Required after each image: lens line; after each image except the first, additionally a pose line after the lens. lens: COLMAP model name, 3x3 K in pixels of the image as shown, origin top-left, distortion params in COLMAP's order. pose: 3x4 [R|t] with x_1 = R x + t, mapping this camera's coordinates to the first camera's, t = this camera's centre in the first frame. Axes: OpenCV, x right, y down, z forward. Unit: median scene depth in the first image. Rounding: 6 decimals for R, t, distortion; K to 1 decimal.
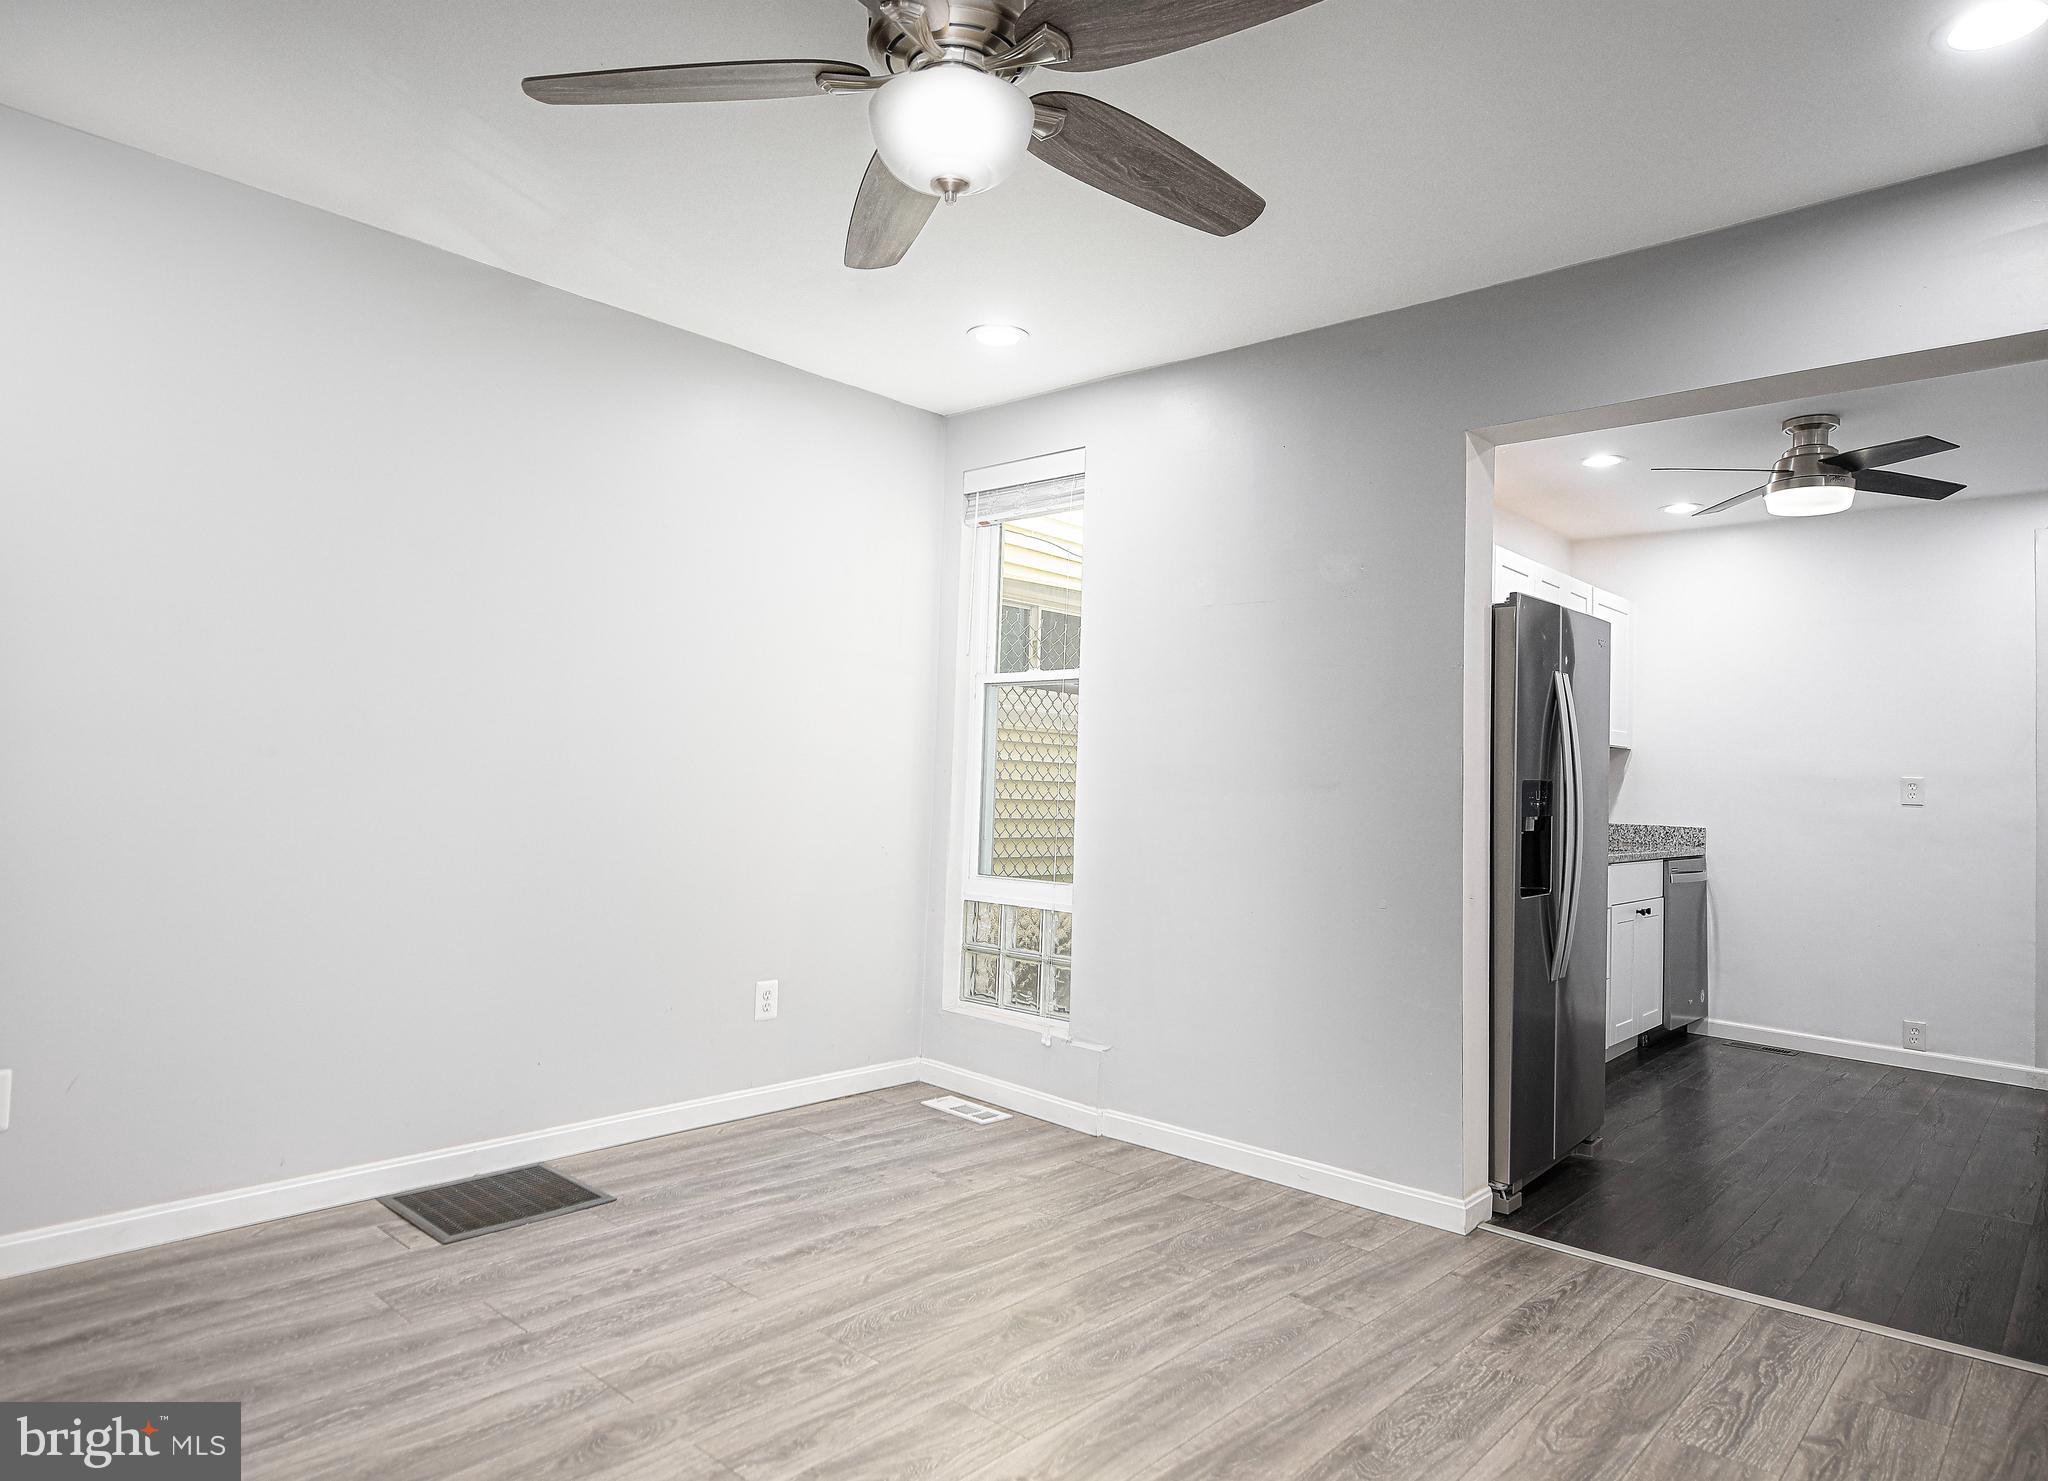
lens RADIAL K [[1228.8, 0, 1039.4], [0, 1228.8, 737.3], [0, 0, 1]] dist [0.018034, 0.004500]
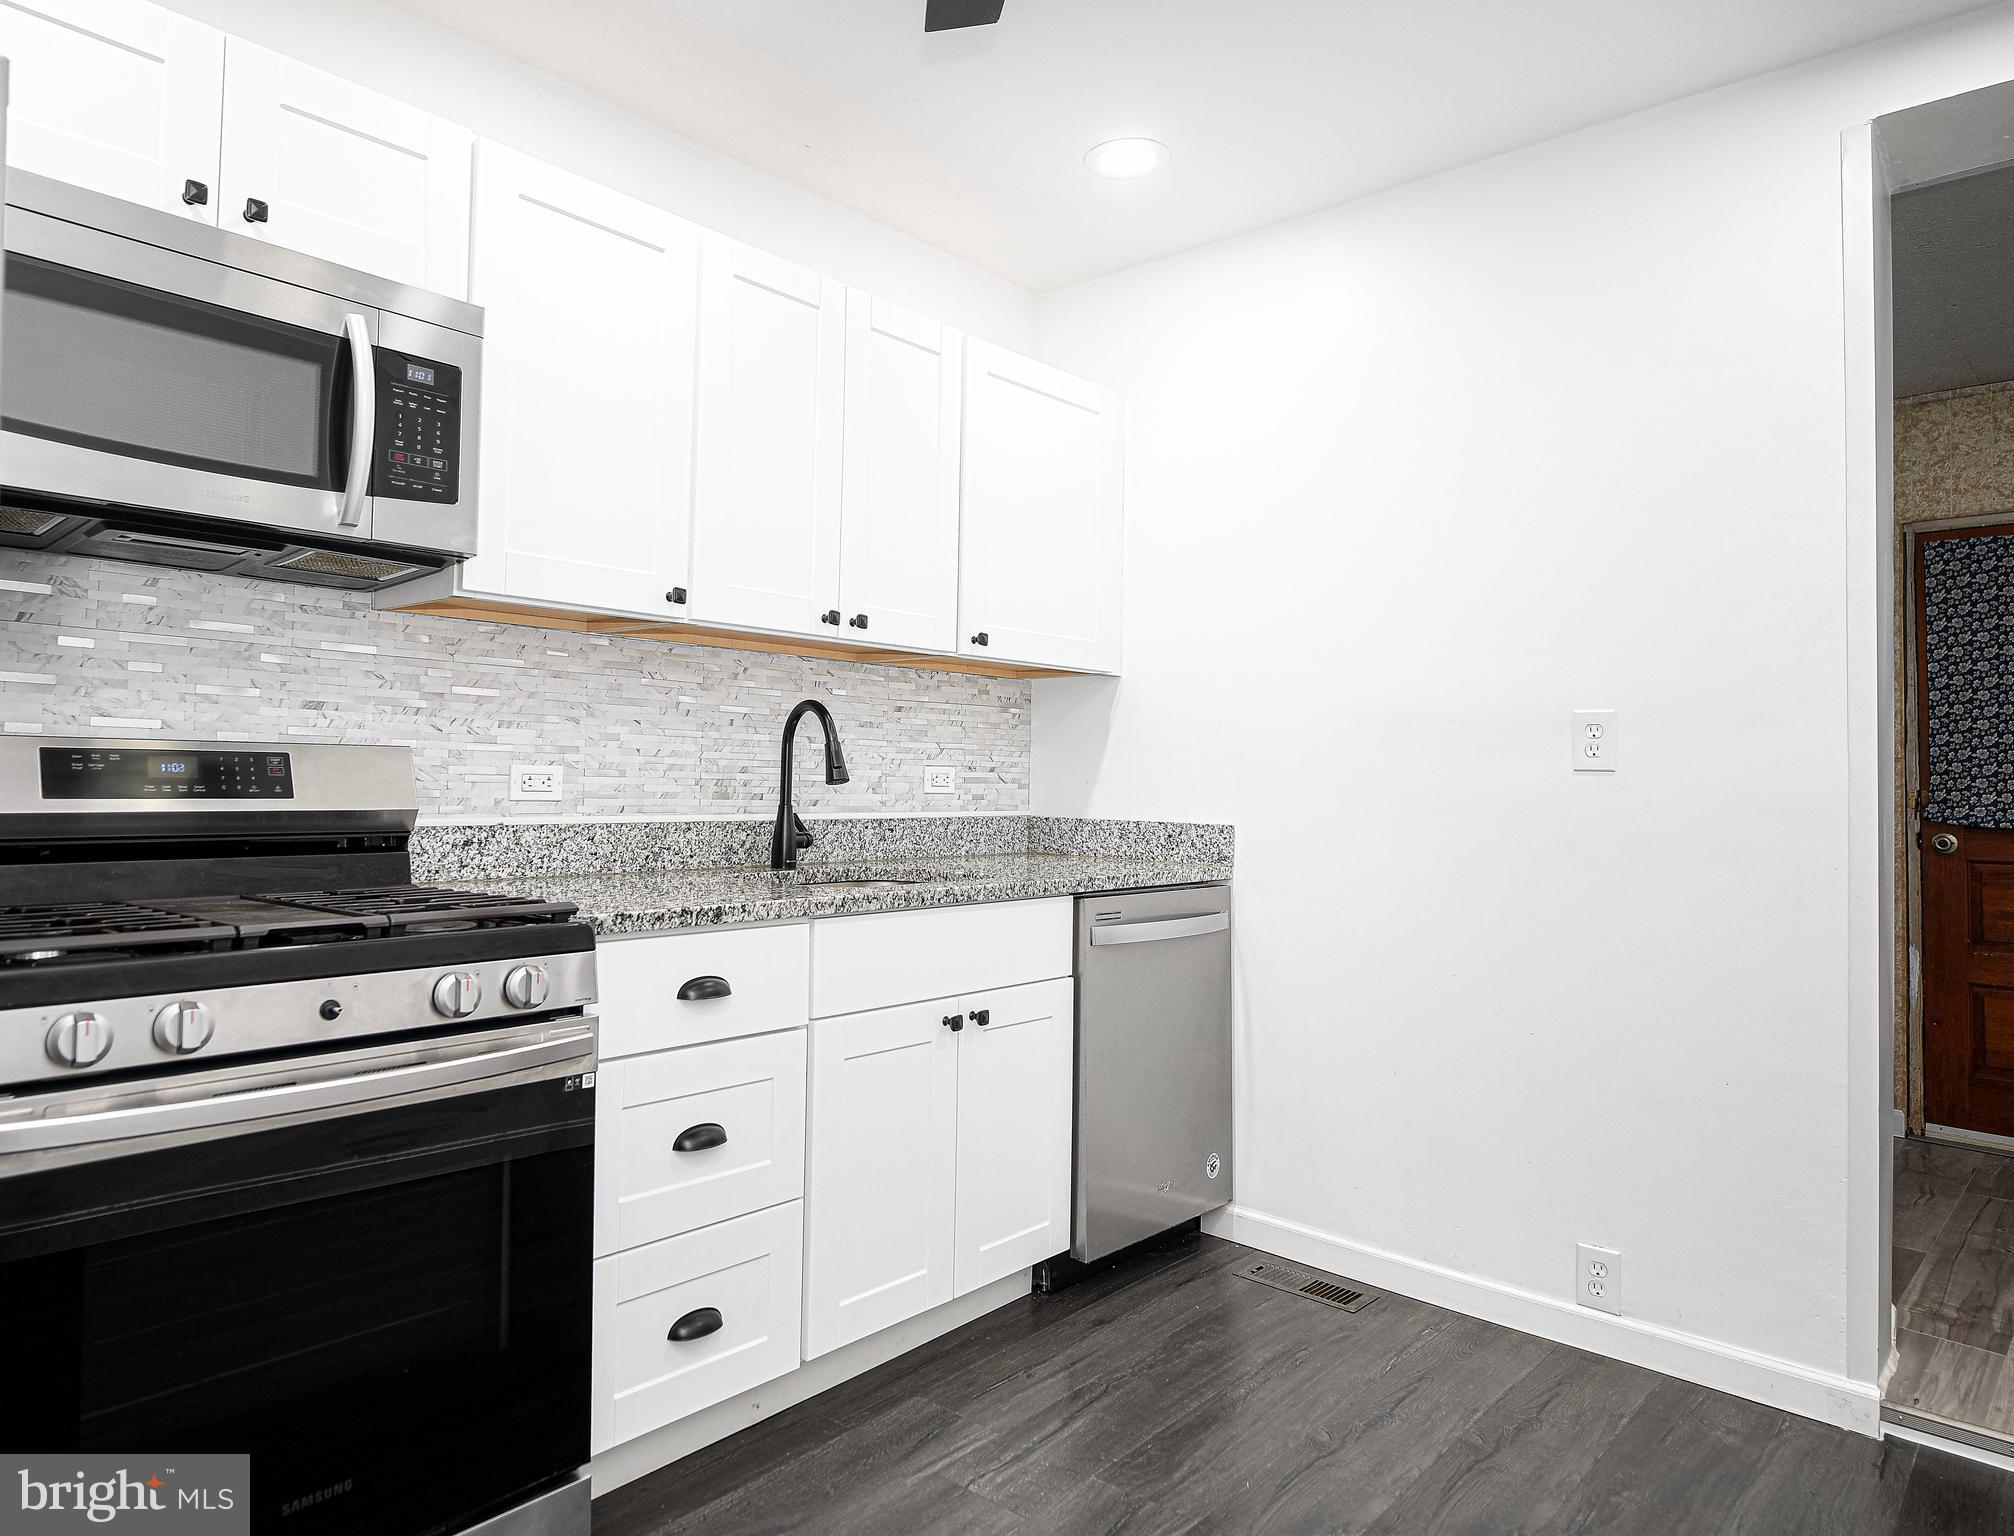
lens RADIAL K [[1228.6, 0, 961.8], [0, 1228.6, 749.8], [0, 0, 1]] dist [0.001840, -0.004821]
pose [[0.999380, -0.014374, -0.032141, 1.048832], [0.014799, 0.999806, 0.013031, 0.081215], [0.031947, -0.013499, 0.999398, 1.174595]]
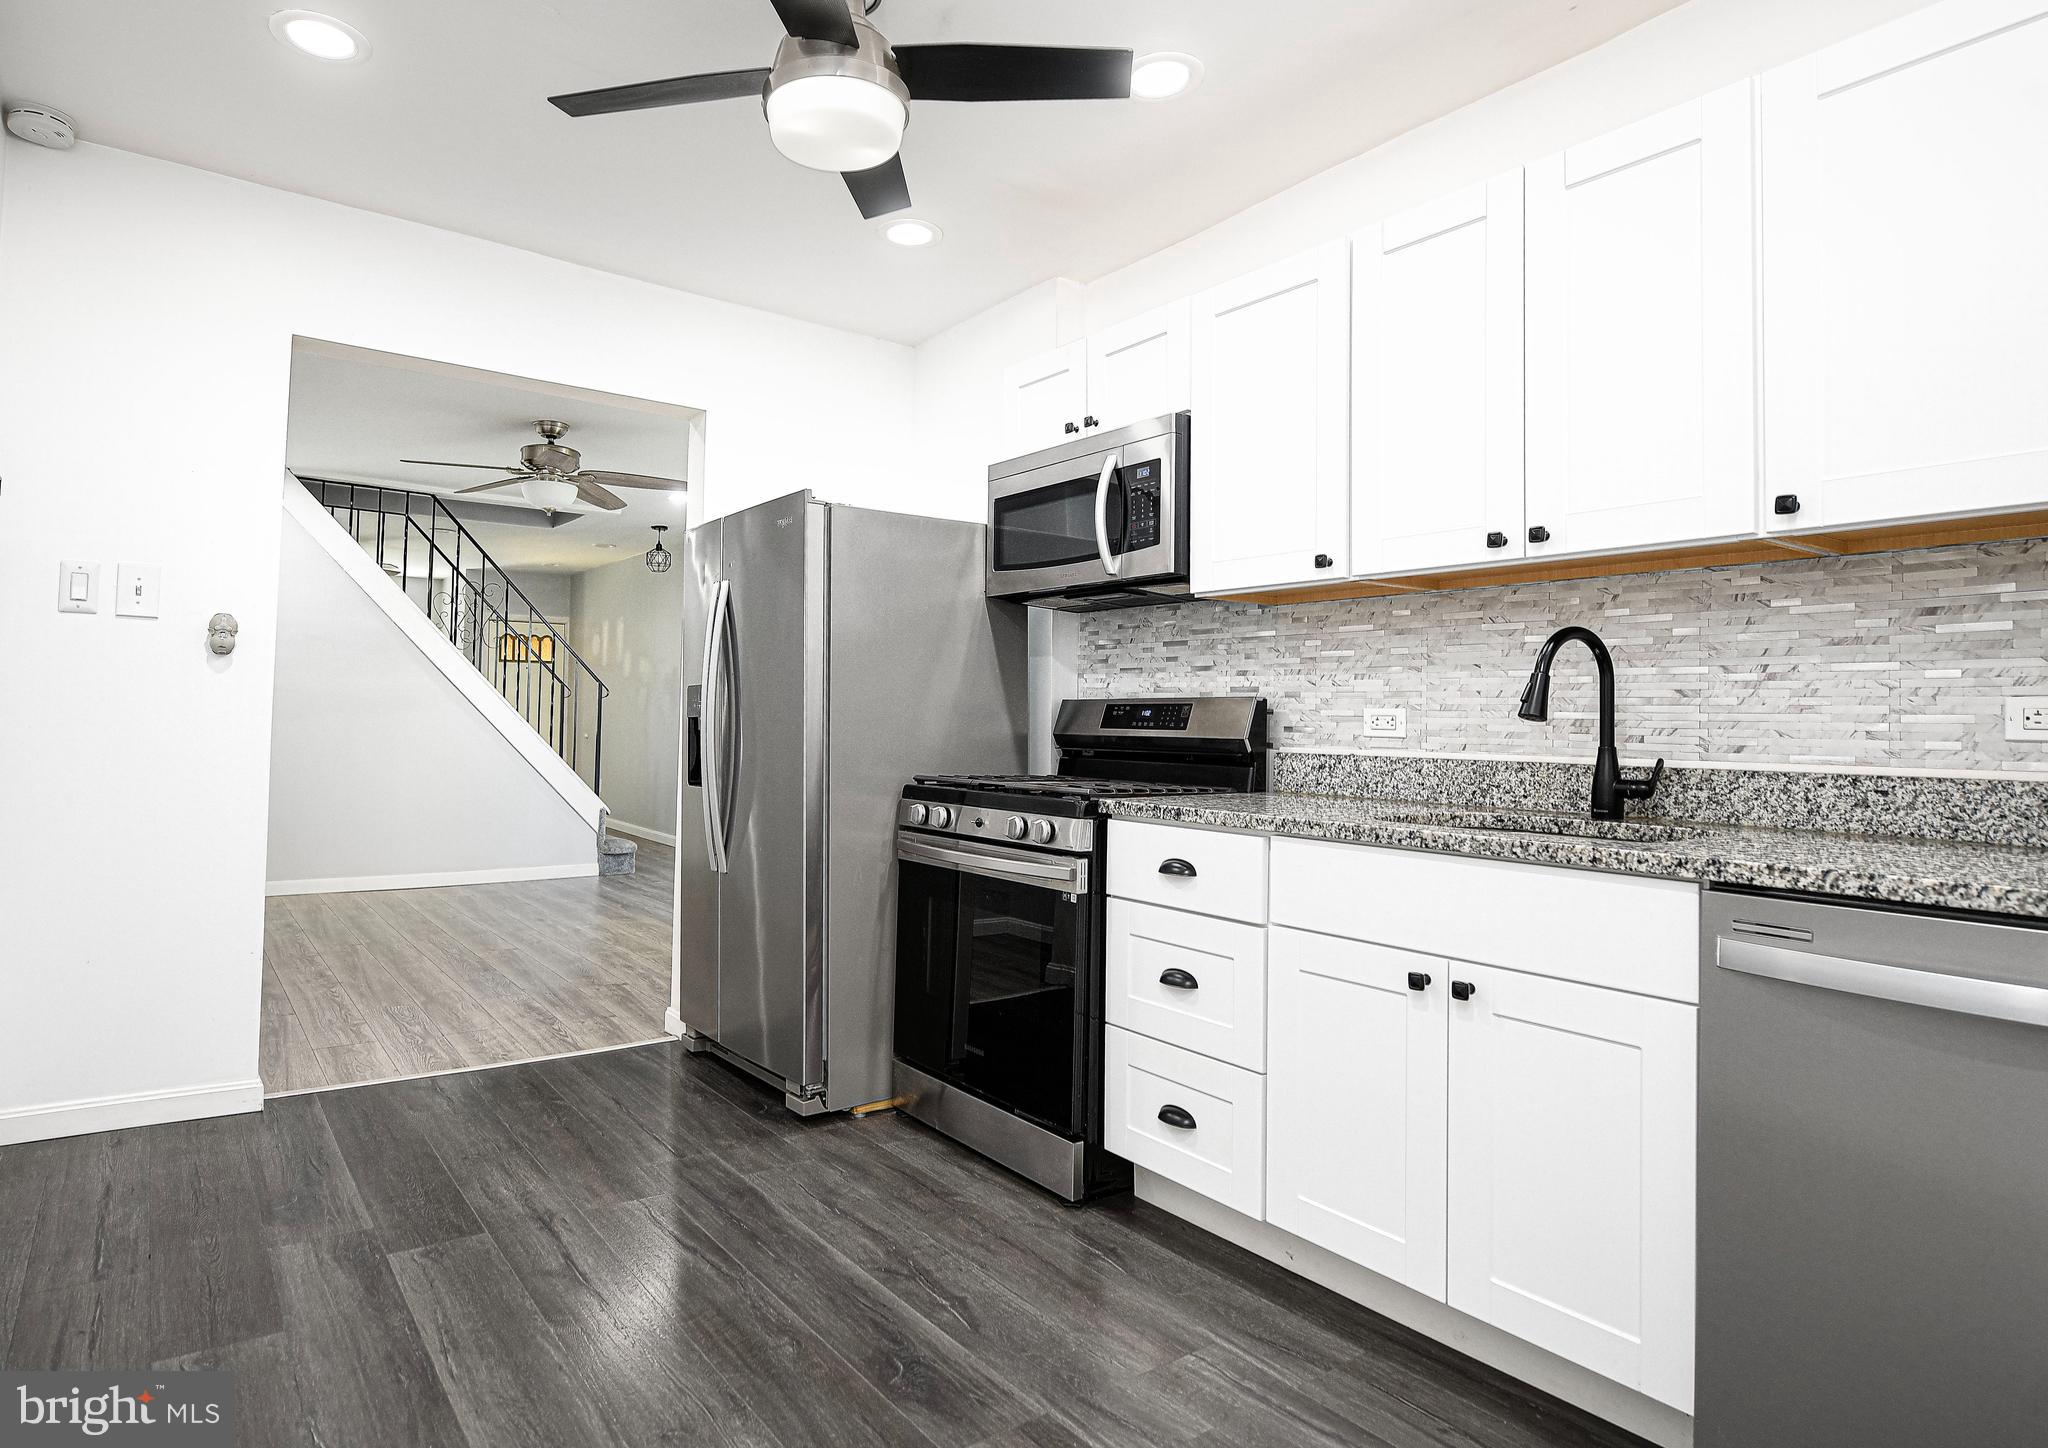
lens RADIAL K [[1176.8, 0, 1006.5], [0, 1176.8, 708.0], [0, 0, 1]] dist [-0.005525, -0.001823]
pose [[-0.208842, -0.043956, -0.976961, 1.825892], [0.016610, 0.998686, -0.048484, 0.146293], [0.977808, -0.026353, -0.207837, 1.967293]]
